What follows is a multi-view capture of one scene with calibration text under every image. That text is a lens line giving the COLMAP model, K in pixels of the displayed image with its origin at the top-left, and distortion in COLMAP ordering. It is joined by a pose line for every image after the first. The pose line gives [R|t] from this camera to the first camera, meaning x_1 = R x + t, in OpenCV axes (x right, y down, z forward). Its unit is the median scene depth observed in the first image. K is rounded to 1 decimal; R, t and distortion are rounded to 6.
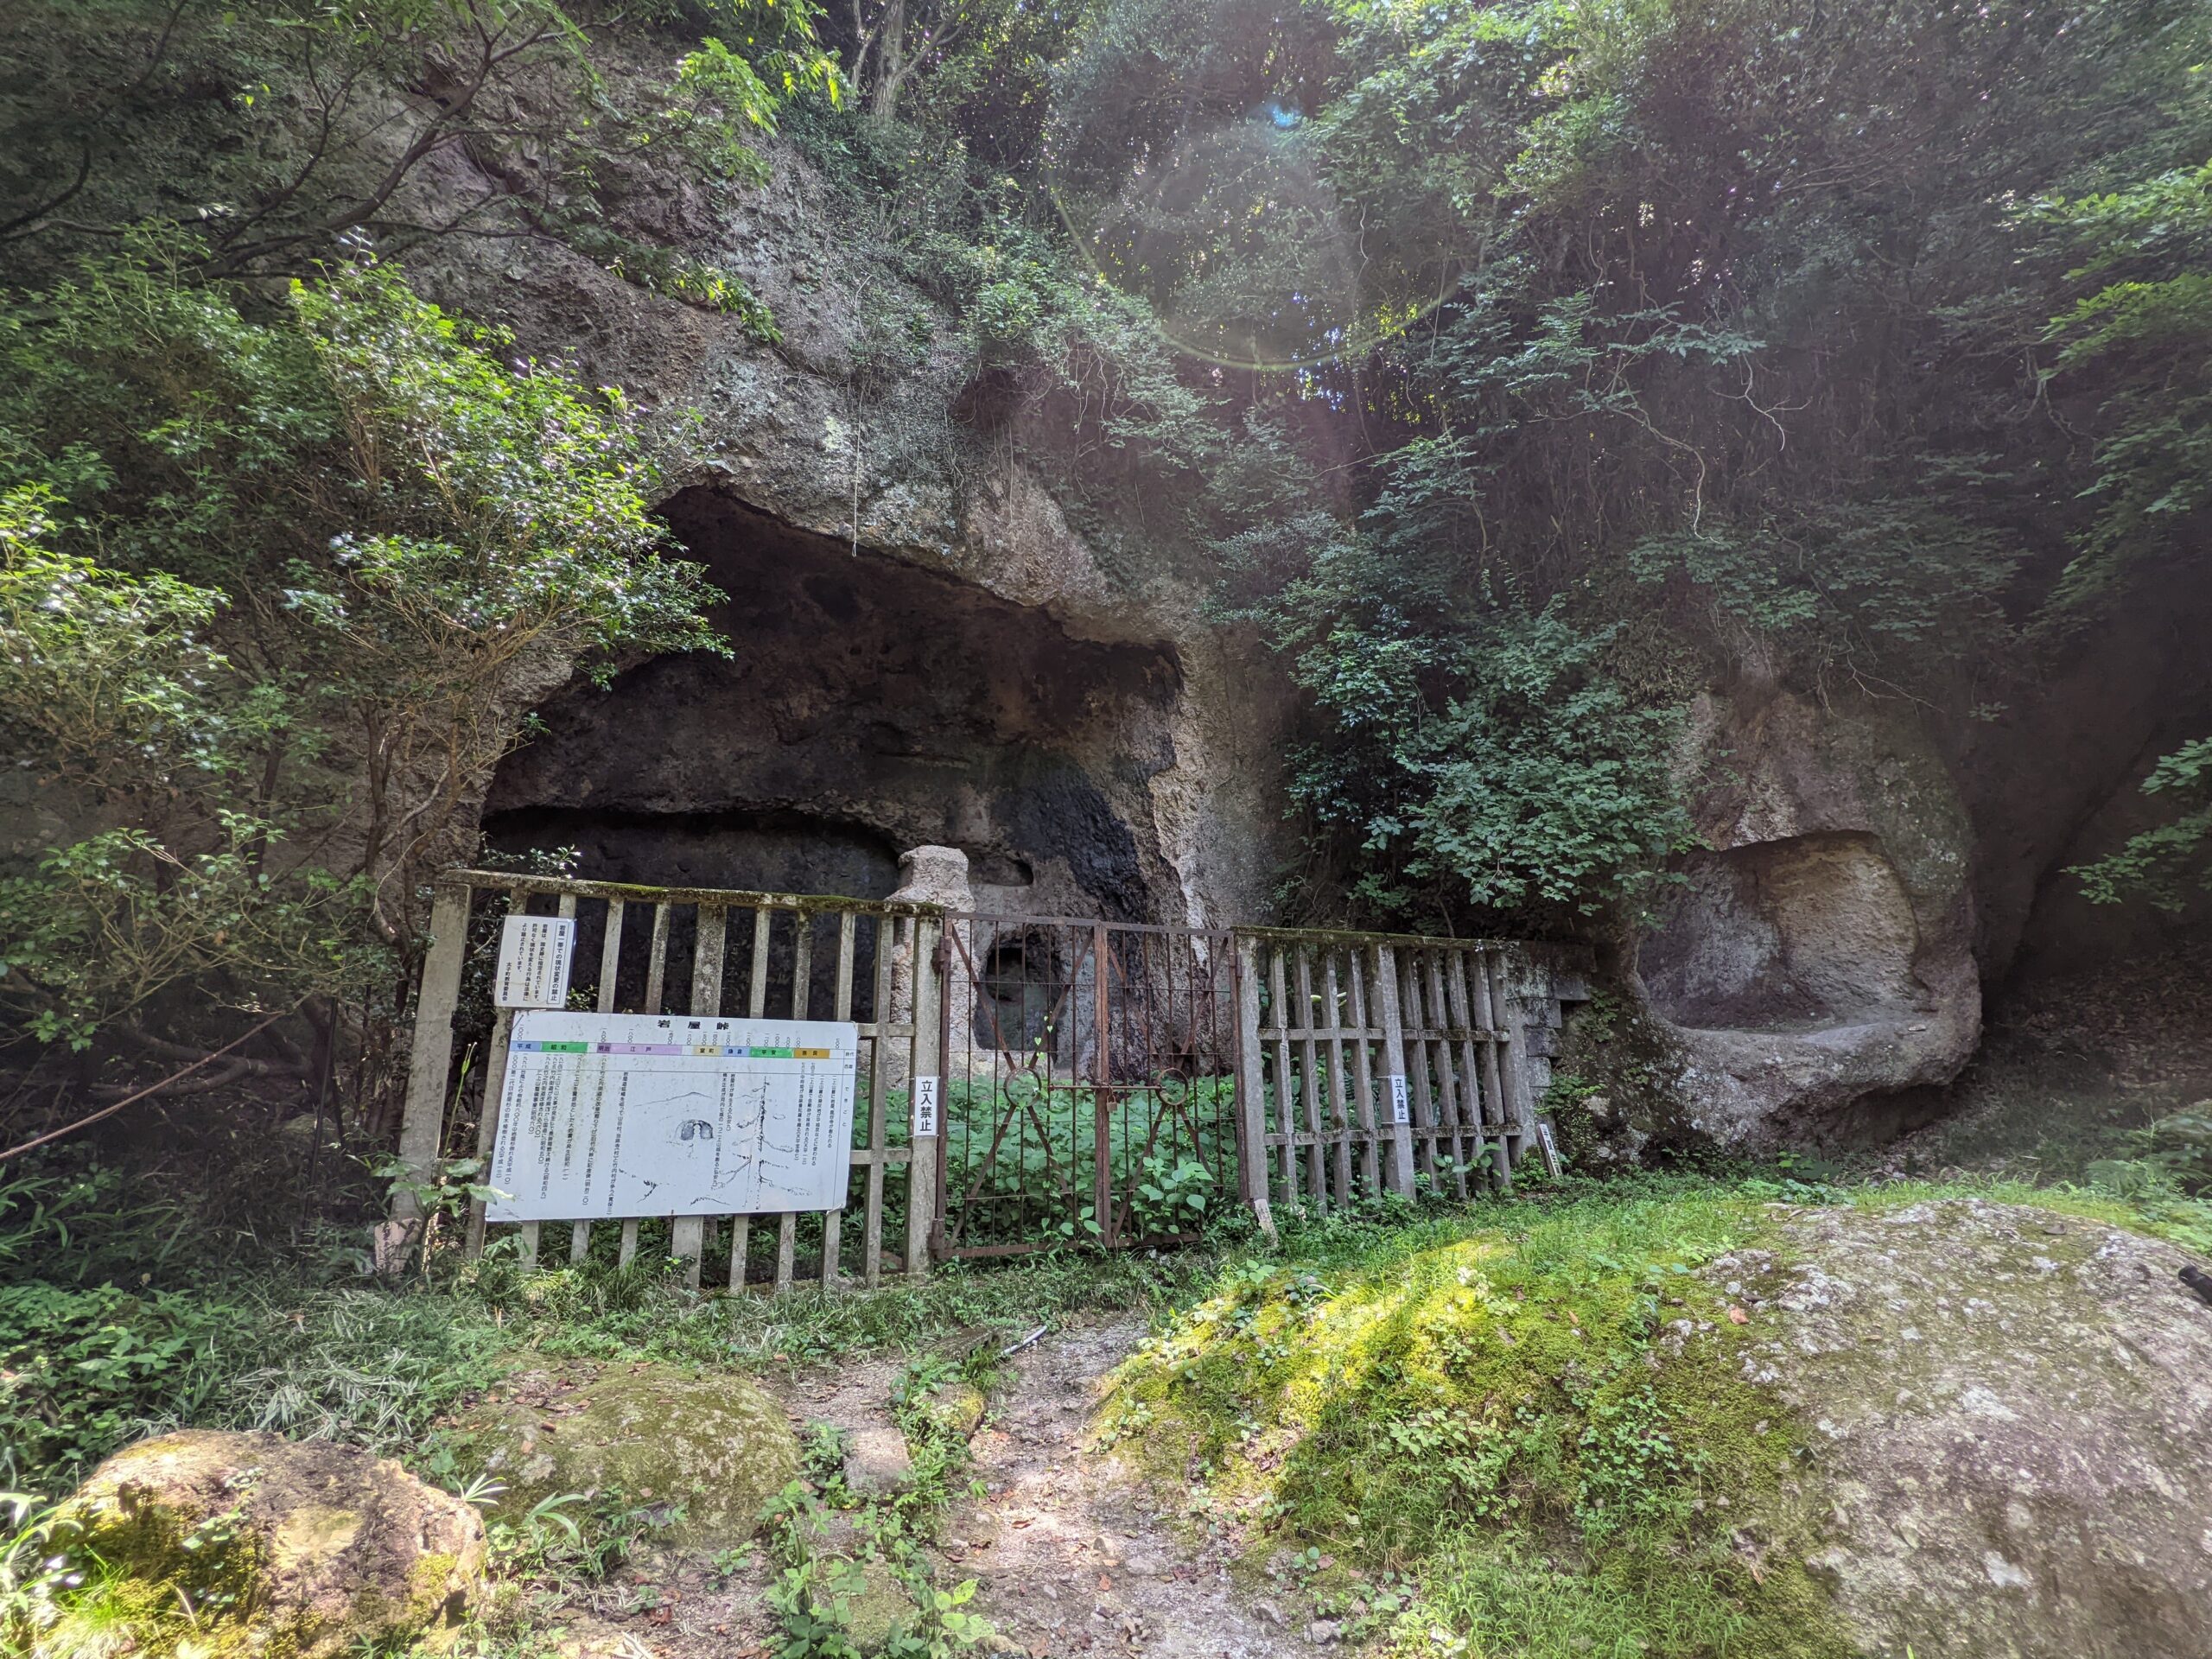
lens RADIAL K [[1040.1, 0, 1102.9], [0, 1040.1, 829.6], [0, 0, 1]] dist [0.004162, 0.001398]
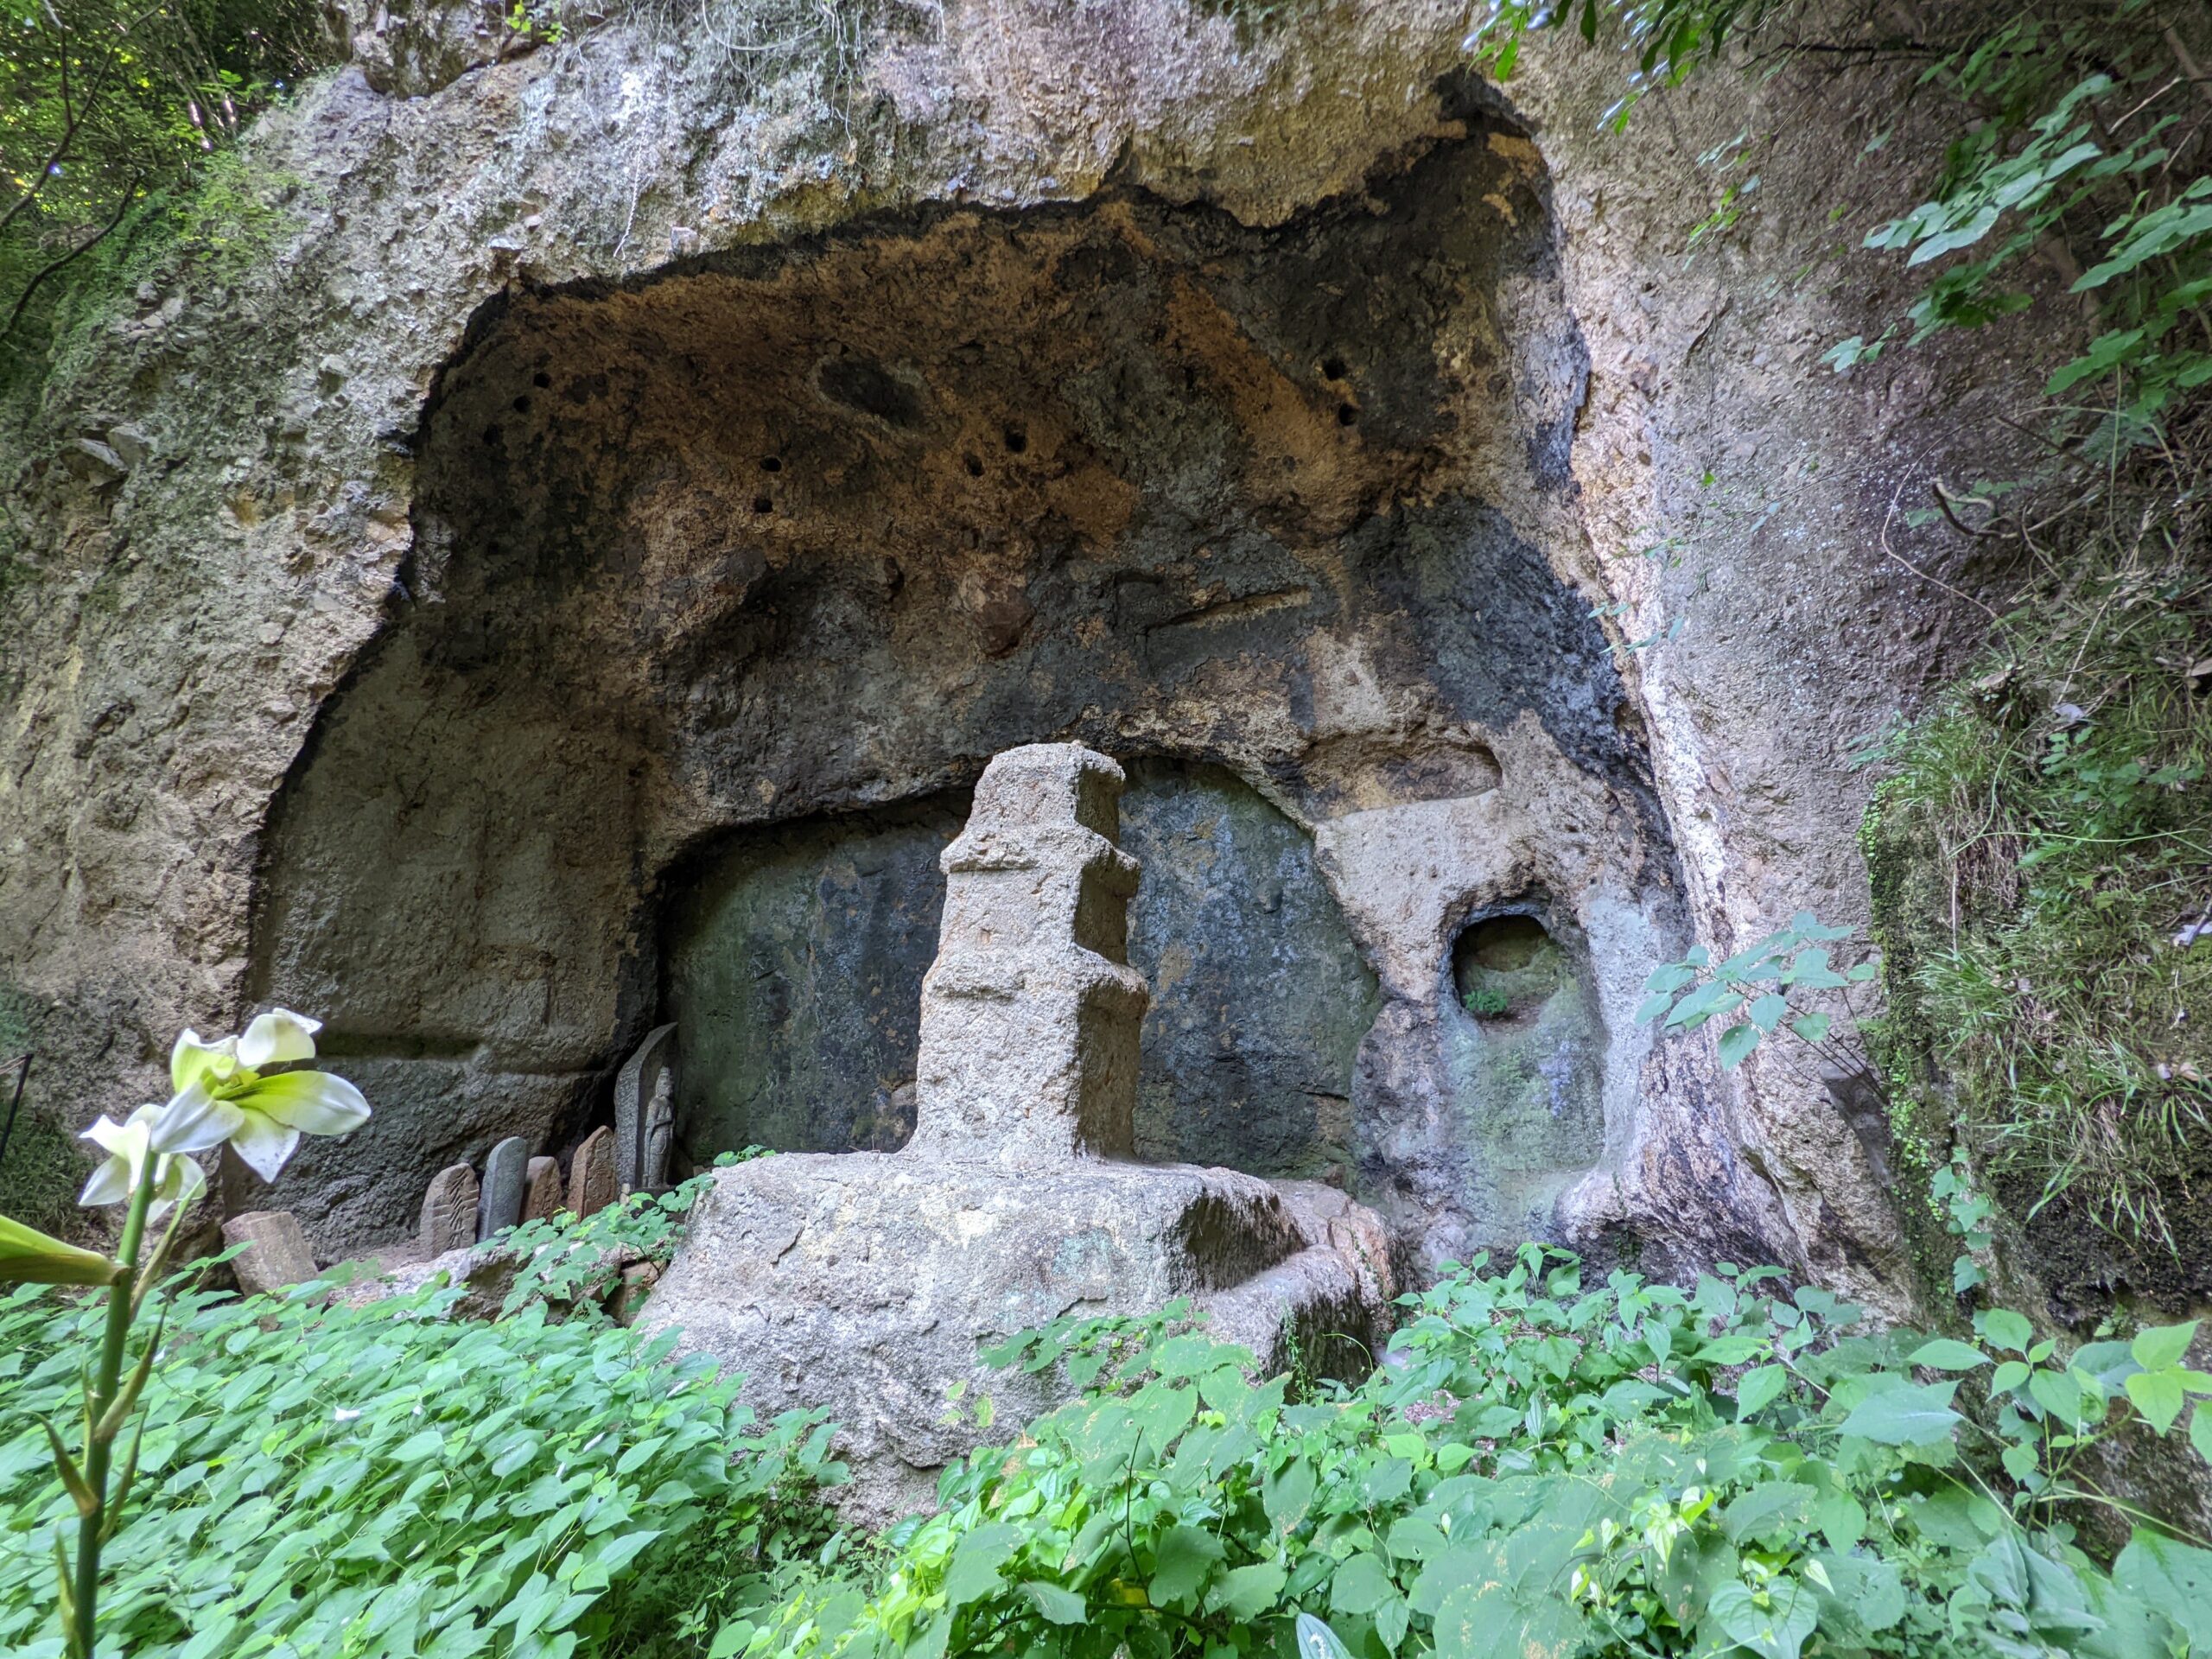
lens RADIAL K [[1040.1, 0, 1108.9], [0, 1040.1, 830.6], [0, 0, 1]] dist [0.004162, 0.001398]
pose [[0.632678, -0.196591, -0.749046, 0.327545], [0.193129, 0.976735, -0.093223, 0.154573], [0.749946, -0.085683, 0.655926, 0.973627]]
